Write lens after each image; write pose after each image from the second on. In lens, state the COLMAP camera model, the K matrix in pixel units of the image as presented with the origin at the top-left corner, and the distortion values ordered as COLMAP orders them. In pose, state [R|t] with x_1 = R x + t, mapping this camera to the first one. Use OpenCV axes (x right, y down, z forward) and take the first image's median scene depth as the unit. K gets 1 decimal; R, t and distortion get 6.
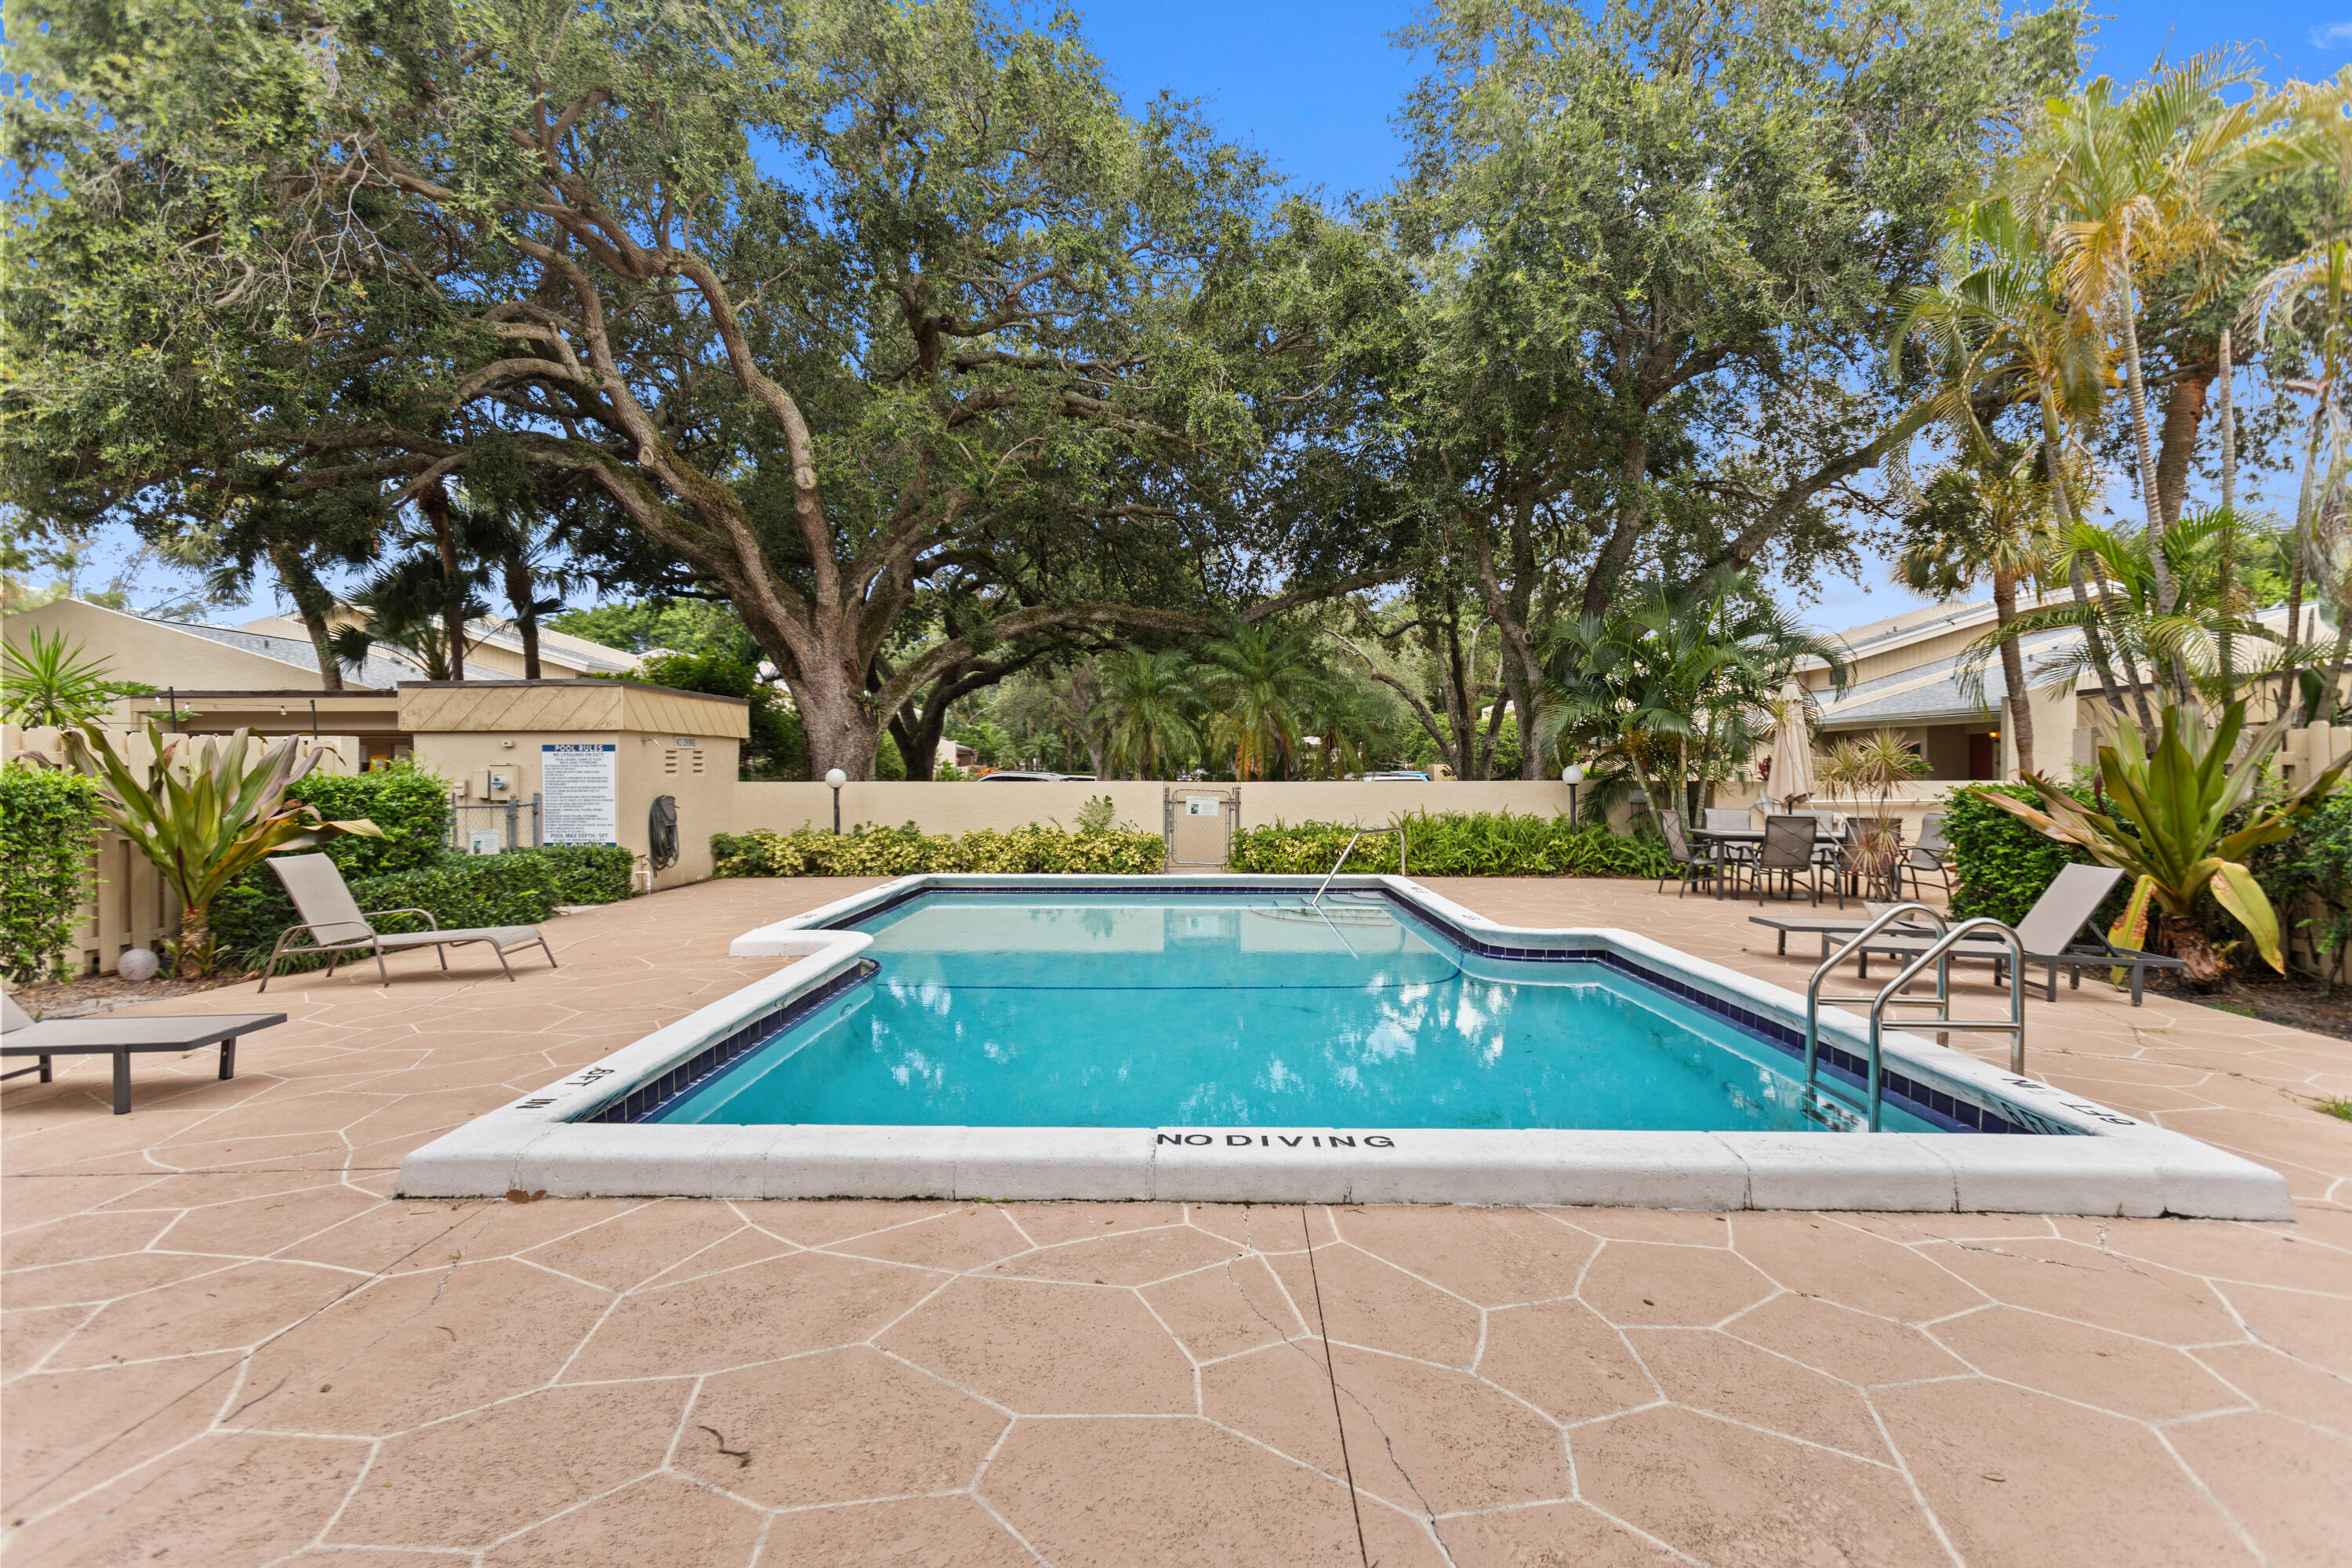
lens RADIAL K [[1161.6, 0, 1250.2], [0, 1161.6, 773.0], [0, 0, 1]] dist [0.008008, -0.001480]
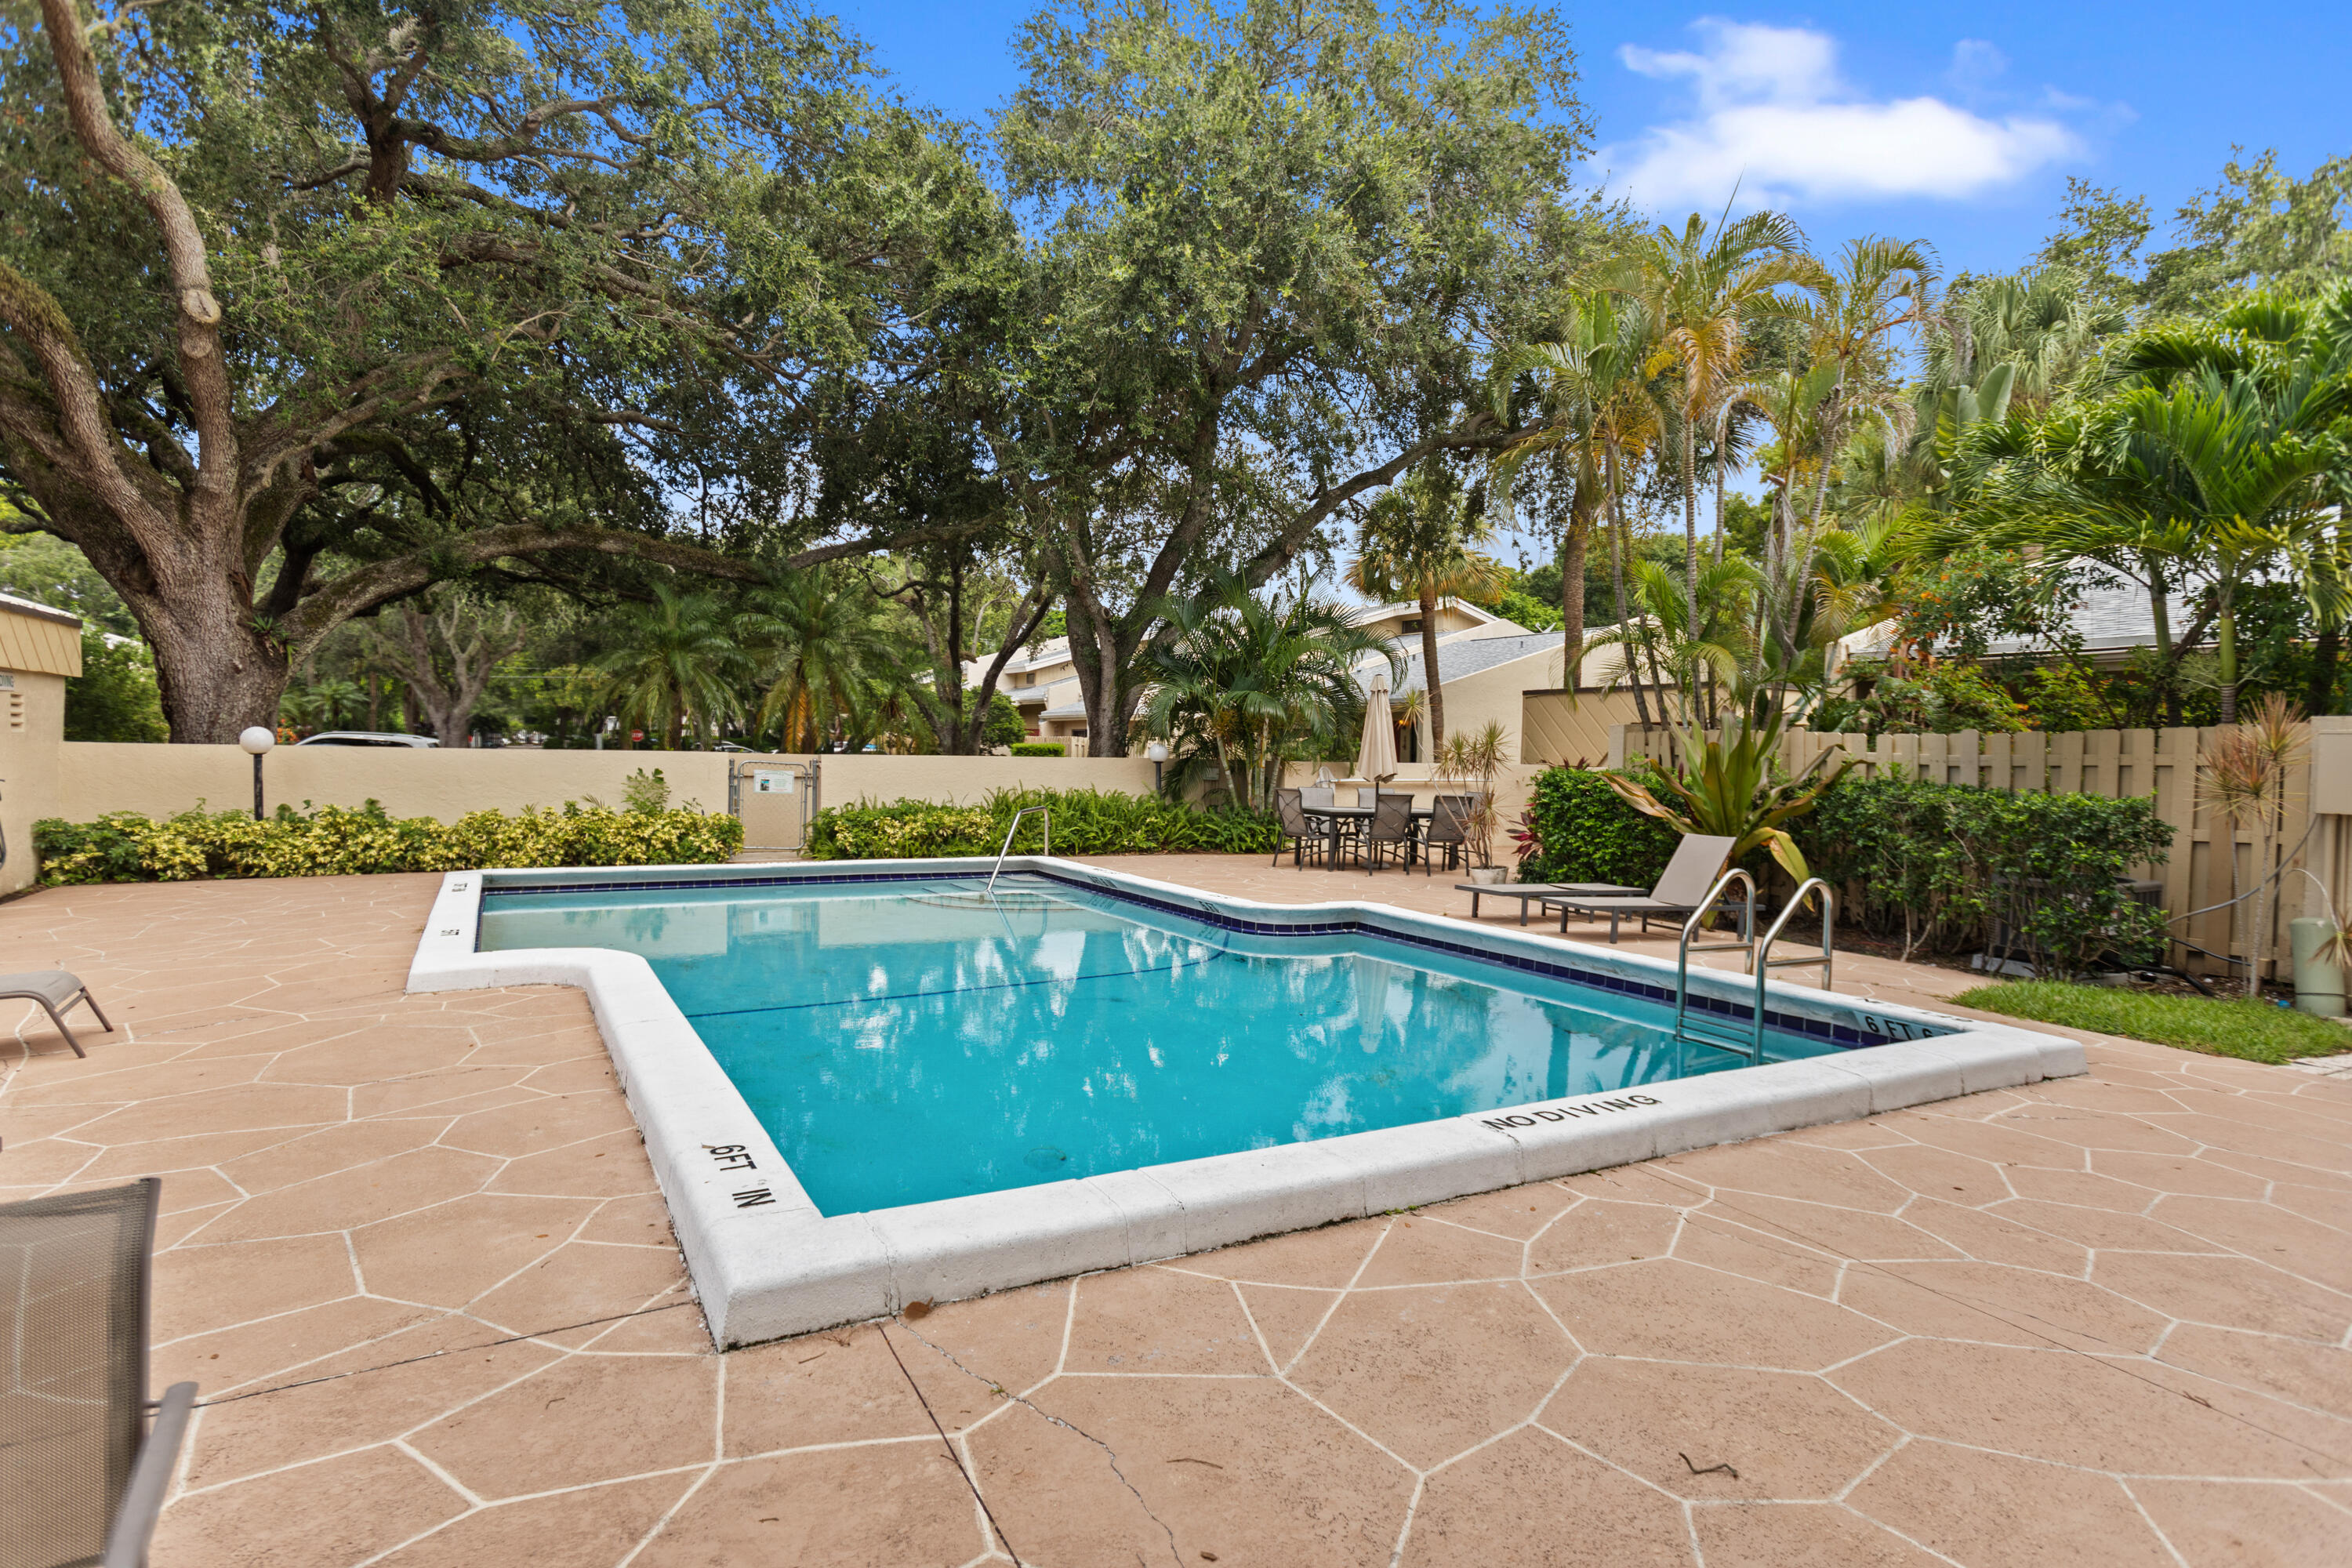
lens RADIAL K [[1208.8, 0, 1268.0], [0, 1208.8, 778.6], [0, 0, 1]] dist [-0.003506, 0.002273]
pose [[0.864128, 0.006722, 0.503227, -0.316947], [-0.020471, 0.999553, 0.021800, -0.001132], [-0.502855, -0.029139, 0.863879, 0.083988]]
